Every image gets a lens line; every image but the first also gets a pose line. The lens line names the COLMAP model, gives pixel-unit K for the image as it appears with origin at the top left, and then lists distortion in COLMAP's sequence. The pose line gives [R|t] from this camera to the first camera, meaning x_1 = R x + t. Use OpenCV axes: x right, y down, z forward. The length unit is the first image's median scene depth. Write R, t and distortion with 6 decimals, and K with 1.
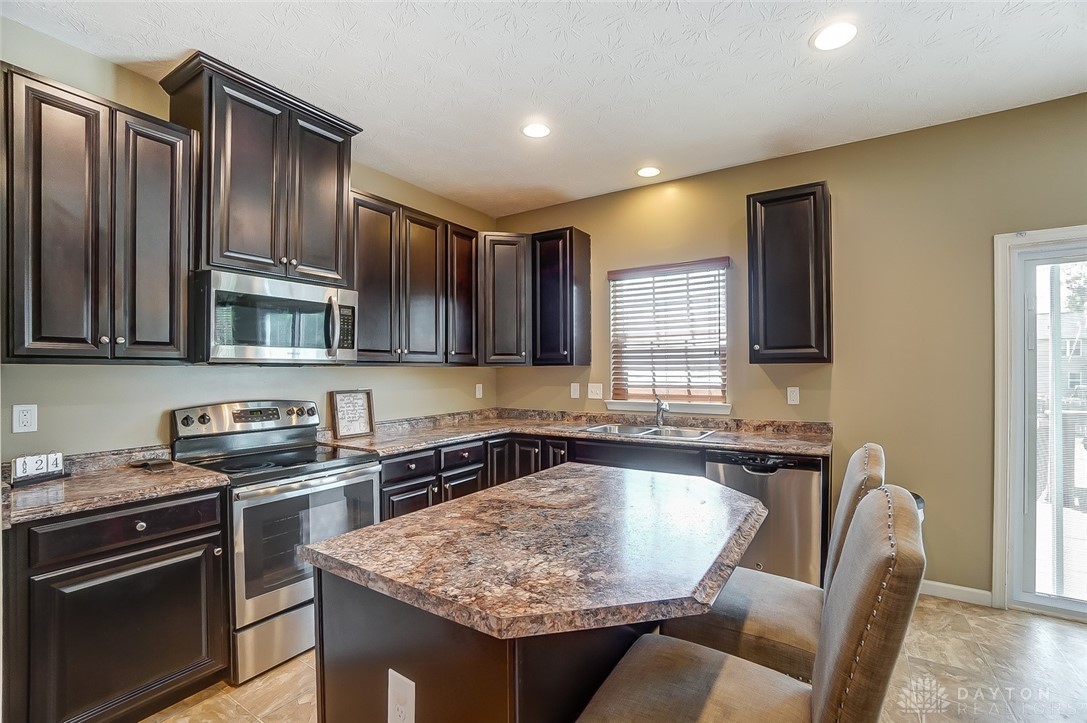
lens RADIAL K [[484.5, 0, 547.3], [0, 484.5, 368.8], [0, 0, 1]] dist [-0.022675, 0.003766]
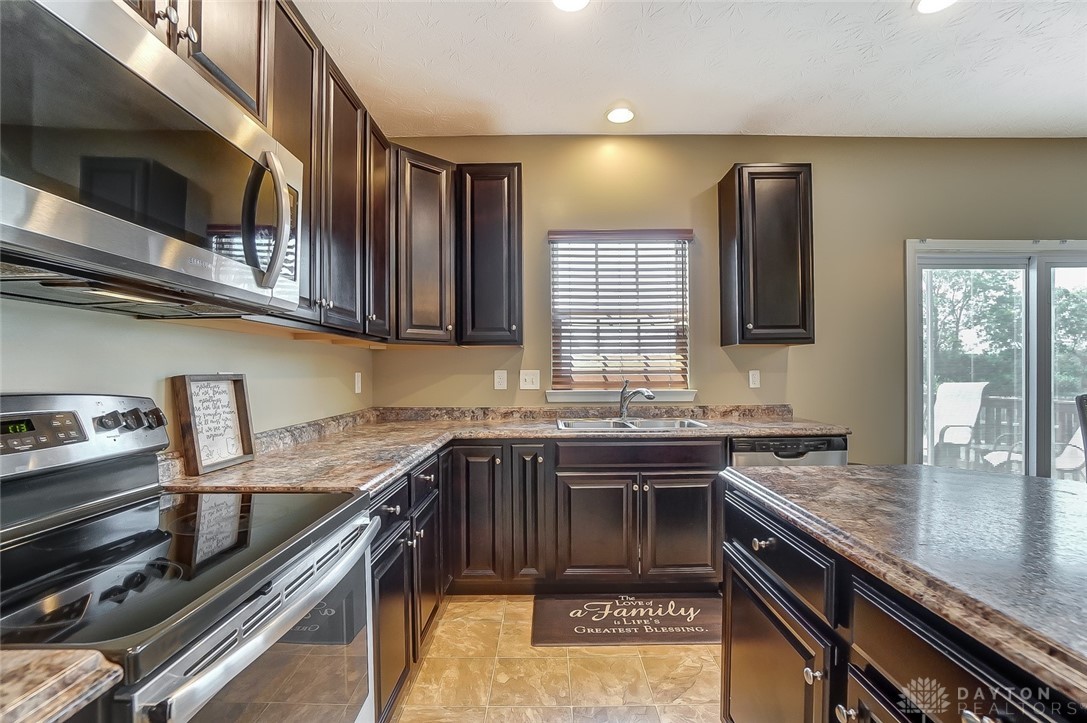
lens RADIAL K [[484.5, 0, 546.1], [0, 484.5, 369.7], [0, 0, 1]] dist [-0.022675, 0.003766]
pose [[0.846130, 0.002179, 0.532973, -0.348176], [0.000042, 0.999991, -0.004154, 0.038139], [-0.532977, 0.003538, 0.846122, 0.362502]]
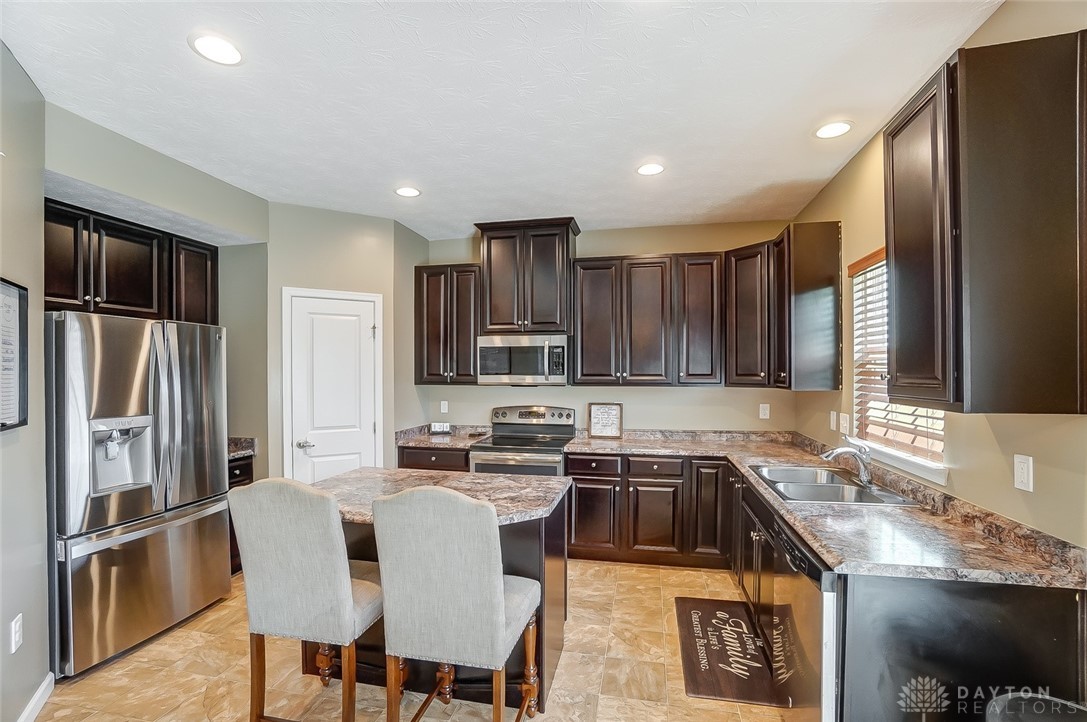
lens RADIAL K [[484.5, 0, 552.0], [0, 484.5, 370.1], [0, 0, 1]] dist [-0.022675, 0.003766]
pose [[0.363621, 0.002567, -0.931543, 0.730139], [0.000980, 0.999995, 0.003138, -0.046987], [0.931546, -0.002054, 0.363617, 0.341492]]
